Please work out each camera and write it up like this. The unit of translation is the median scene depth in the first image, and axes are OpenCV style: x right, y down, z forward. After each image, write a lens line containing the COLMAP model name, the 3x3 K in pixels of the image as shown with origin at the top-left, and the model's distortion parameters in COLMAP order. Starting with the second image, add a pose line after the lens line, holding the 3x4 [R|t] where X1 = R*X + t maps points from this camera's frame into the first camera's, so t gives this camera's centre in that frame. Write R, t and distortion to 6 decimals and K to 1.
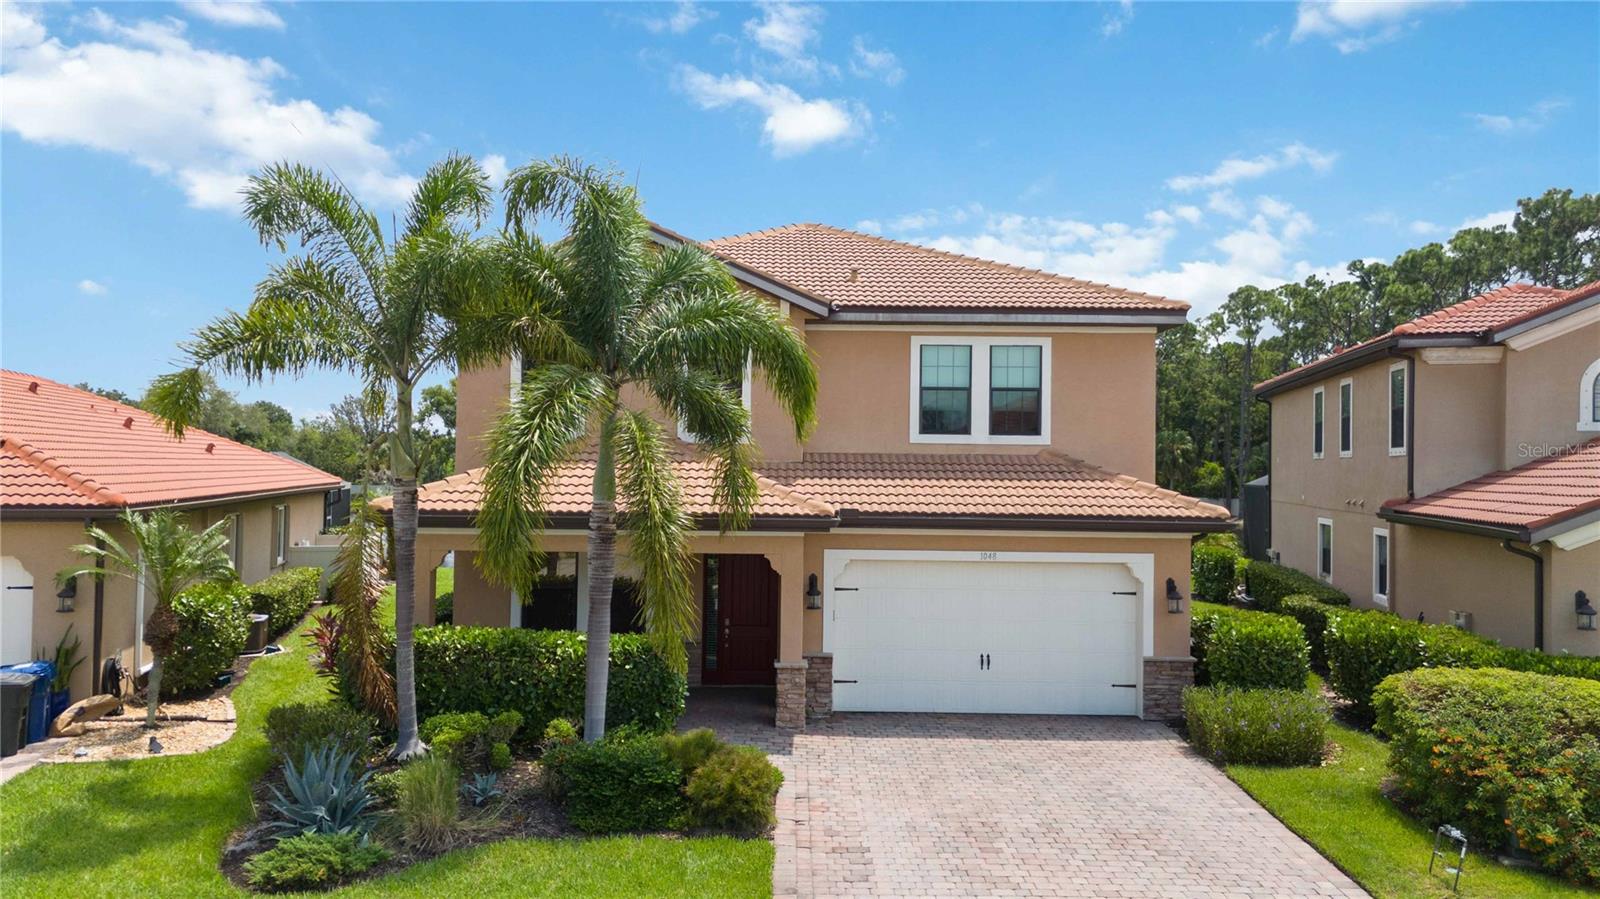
lens RADIAL K [[1185.3, 0, 800.0], [0, 1185.3, 449.5], [0, 0, 1]] dist [0.031936, -0.002789]
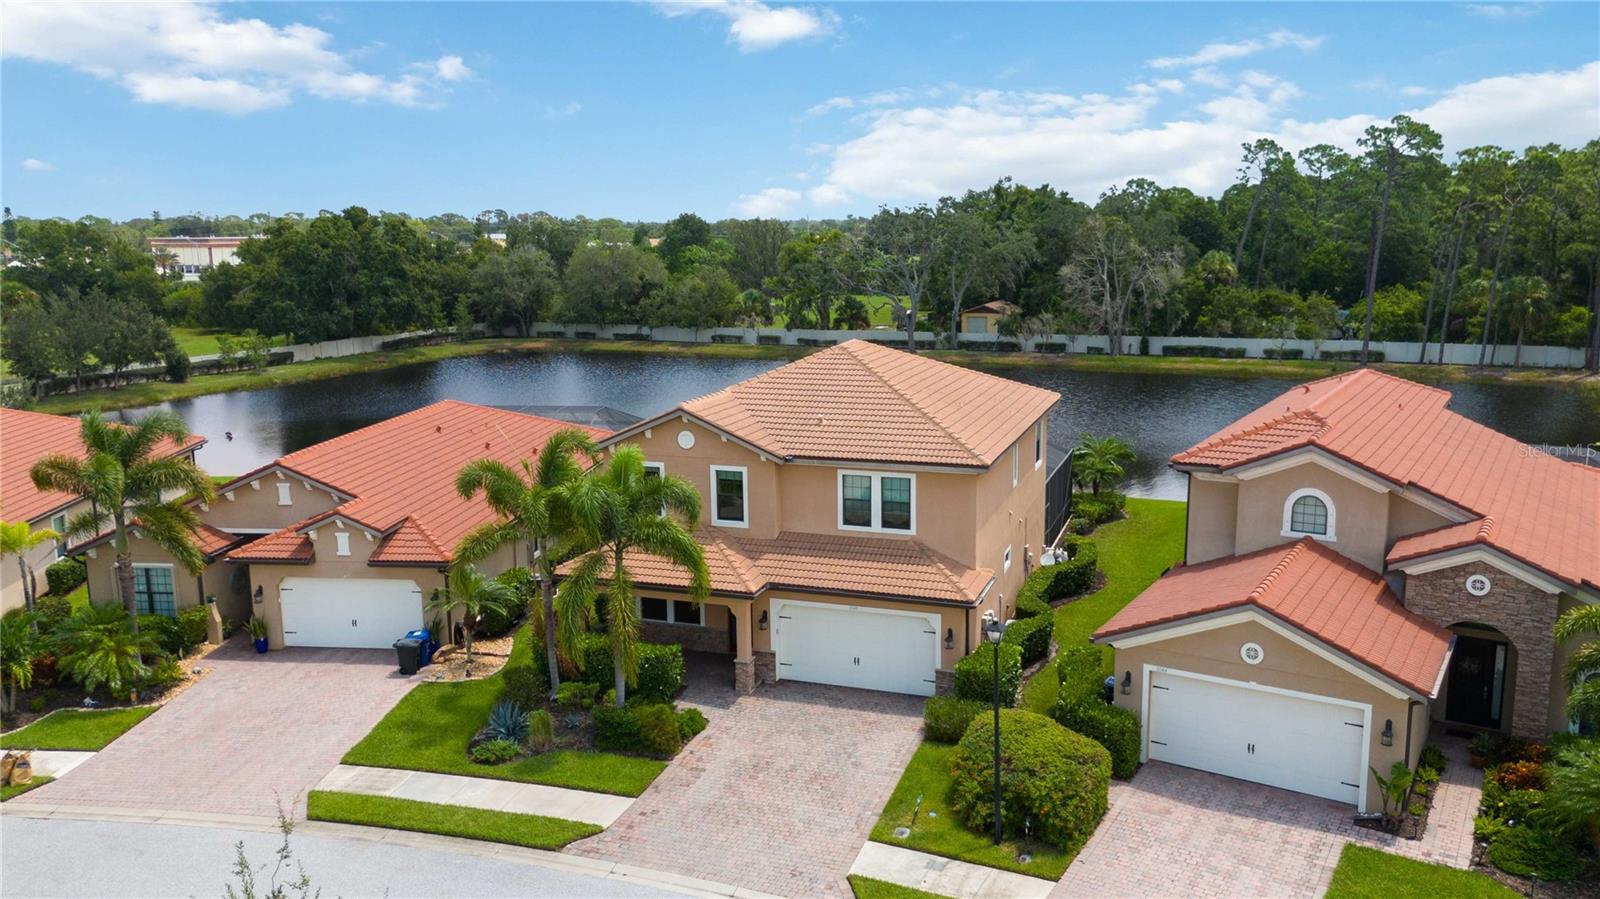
lens RADIAL K [[1233.2, 0, 800.0], [0, 1233.2, 449.5], [0, 0, 1]] dist [0.078630, -0.104228]
pose [[0.934840, 0.038752, -0.352948, 0.749431], [0.032832, 0.980334, 0.194596, -0.527727], [0.353548, -0.193505, 0.915183, -0.734233]]
